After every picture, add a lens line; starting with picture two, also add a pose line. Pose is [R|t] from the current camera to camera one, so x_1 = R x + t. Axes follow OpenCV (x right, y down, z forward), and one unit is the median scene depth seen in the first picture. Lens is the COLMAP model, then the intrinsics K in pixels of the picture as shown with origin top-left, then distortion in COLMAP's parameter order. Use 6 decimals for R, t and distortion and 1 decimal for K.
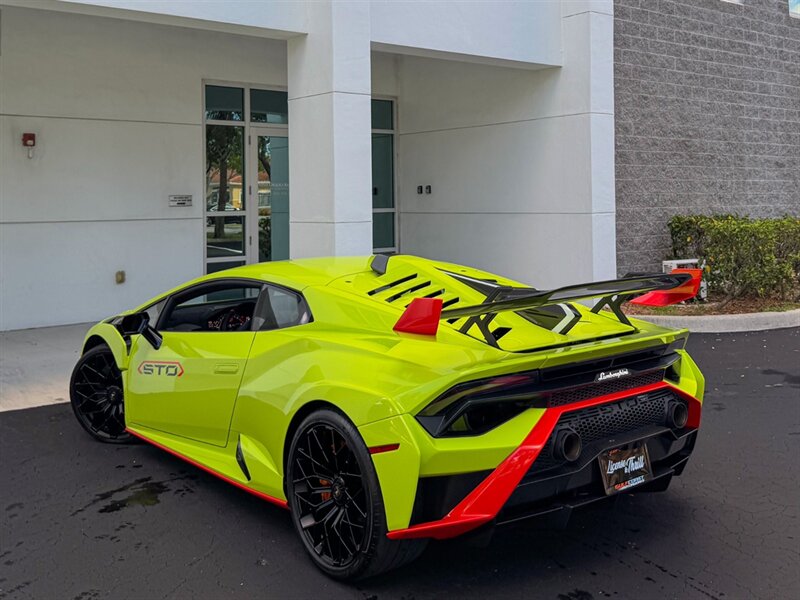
lens RADIAL K [[871.1, 0, 442.7], [0, 871.1, 190.2], [0, 0, 1]] dist [0.225692, -0.555281]
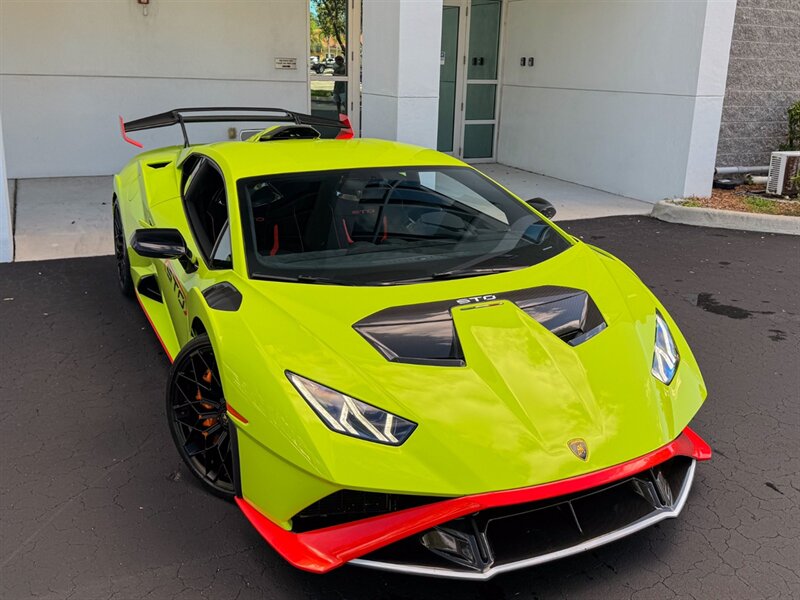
lens RADIAL K [[758.6, 0, 402.6], [0, 758.6, 254.4], [0, 0, 1]] dist [0.158360, -0.302565]
pose [[0.970650, 0.097762, -0.219729, 0.069031], [-0.039368, 0.965916, 0.255846, -0.008745], [0.237251, -0.239687, 0.941415, 0.131873]]
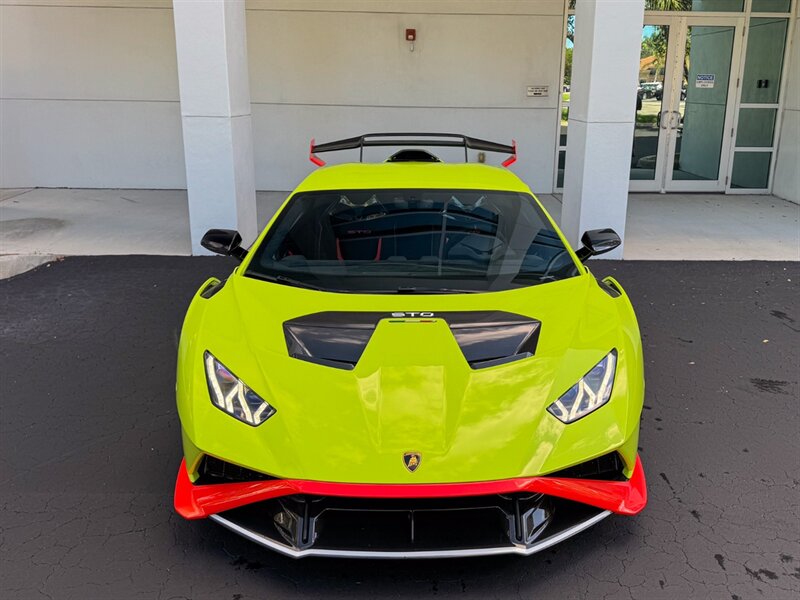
lens RADIAL K [[741.1, 0, 426.5], [0, 741.1, 282.7], [0, 0, 1]] dist [0.131066, -0.264657]
pose [[0.782104, 0.183309, -0.595576, 0.213277], [-0.015741, 0.961261, 0.275190, -0.014037], [0.622949, -0.205852, 0.754692, 0.186561]]
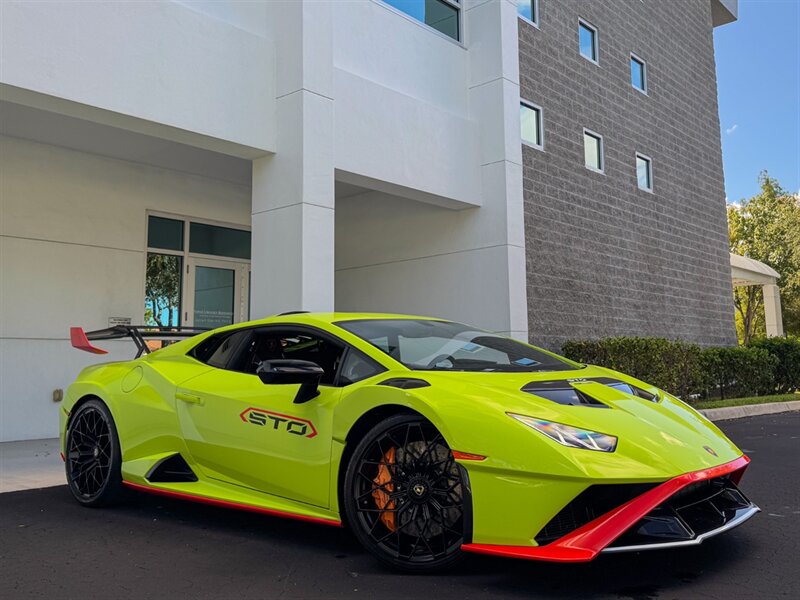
lens RADIAL K [[755.1, 0, 450.3], [0, 755.1, 262.6], [0, 0, 1]] dist [0.181340, -0.362124]
pose [[0.981675, 0.020370, 0.189469, -0.099264], [0.005435, 0.990873, -0.134690, 0.072981], [-0.190483, 0.133251, 0.972605, 0.044568]]
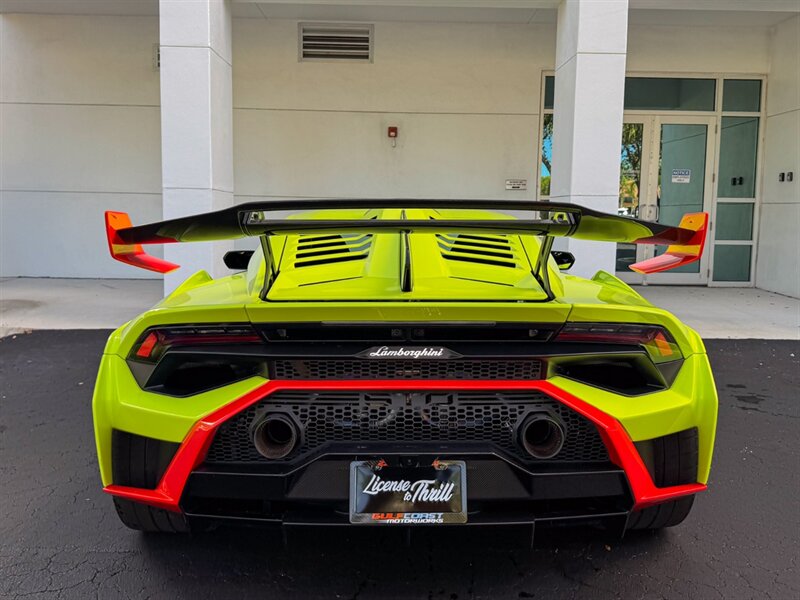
lens RADIAL K [[716.1, 0, 398.3], [0, 716.1, 274.1], [0, 0, 1]] dist [0.120388, -0.227058]
pose [[0.774918, 0.081230, -0.626820, 0.188300], [-0.018862, 0.994238, 0.105525, 0.035063], [0.631780, -0.069950, 0.771985, 0.216692]]
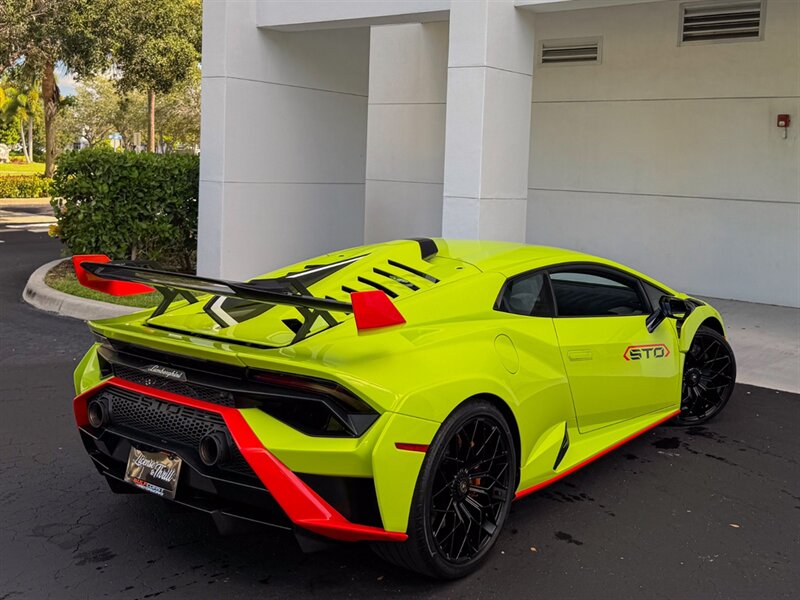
lens RADIAL K [[805.9, 0, 412.0], [0, 805.9, 253.7], [0, 0, 1]] dist [0.200499, -0.490610]
pose [[0.199716, 0.124726, -0.971883, 0.386928], [-0.026917, 0.992190, 0.121800, -0.008816], [0.979484, 0.001835, 0.201514, 0.395416]]
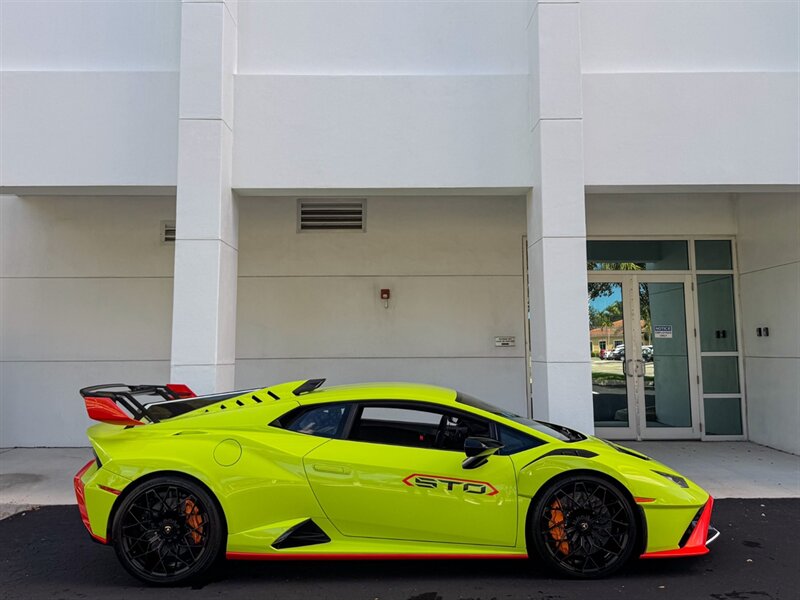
lens RADIAL K [[758.6, 0, 402.6], [0, 758.6, 254.4], [0, 0, 1]] dist [0.158360, -0.302565]
pose [[0.778129, -0.070195, -0.624170, 0.259341], [0.003906, 0.994257, -0.106945, 0.004972], [0.628093, 0.080779, 0.773934, 0.145590]]
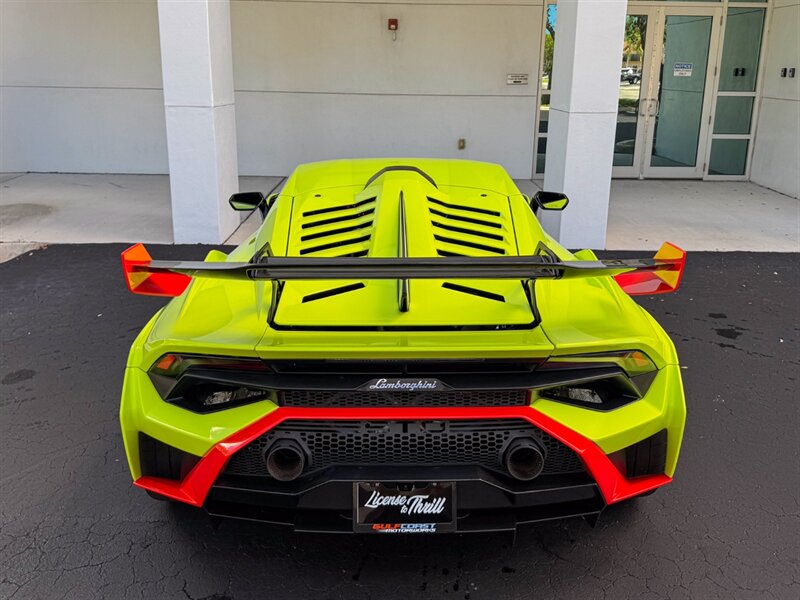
lens RADIAL K [[706.2, 0, 396.8], [0, 706.2, 244.0], [0, 0, 1]] dist [0.117284, -0.232473]
pose [[0.772445, 0.175821, -0.610259, 0.189797], [-0.016055, 0.966013, 0.257995, -0.018062], [0.634879, -0.189489, 0.749015, 0.215449]]
